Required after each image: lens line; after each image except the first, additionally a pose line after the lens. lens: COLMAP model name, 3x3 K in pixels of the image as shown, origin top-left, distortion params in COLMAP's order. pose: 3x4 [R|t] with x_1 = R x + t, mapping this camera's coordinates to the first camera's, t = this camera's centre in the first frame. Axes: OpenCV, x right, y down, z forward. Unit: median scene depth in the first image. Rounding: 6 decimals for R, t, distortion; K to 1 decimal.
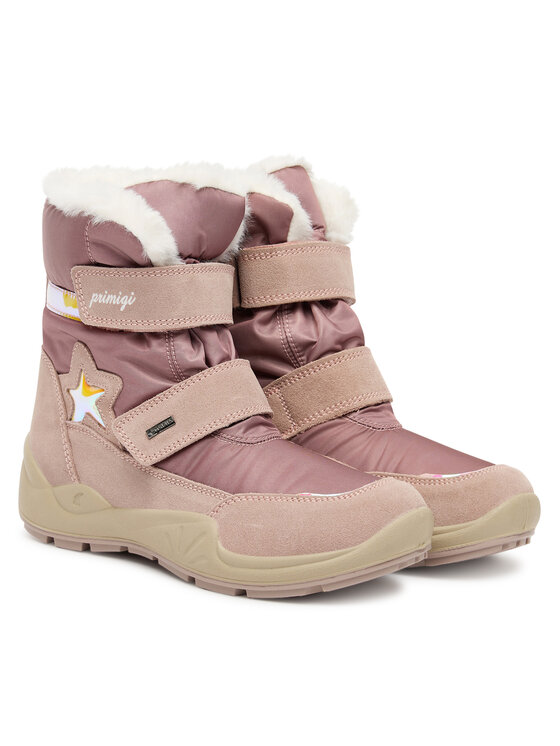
lens RADIAL K [[1884.9, 0, 280.0], [0, 1884.9, 373.6], [0, 0, 1]] dist [-0.506742, 0.000000]
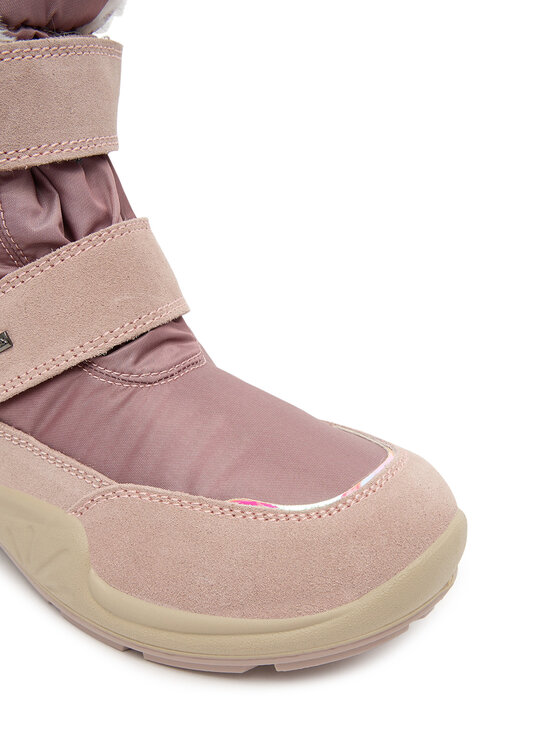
lens RADIAL K [[932.0, 0, 275.8], [0, 932.0, 372.9], [0, 0, 1]] dist [0.008859, 0.000000]
pose [[0.998628, -0.005439, 0.052077, 0.008159], [-0.010962, 0.950831, 0.309515, -0.052268], [-0.051199, -0.309661, 0.949467, 0.732370]]
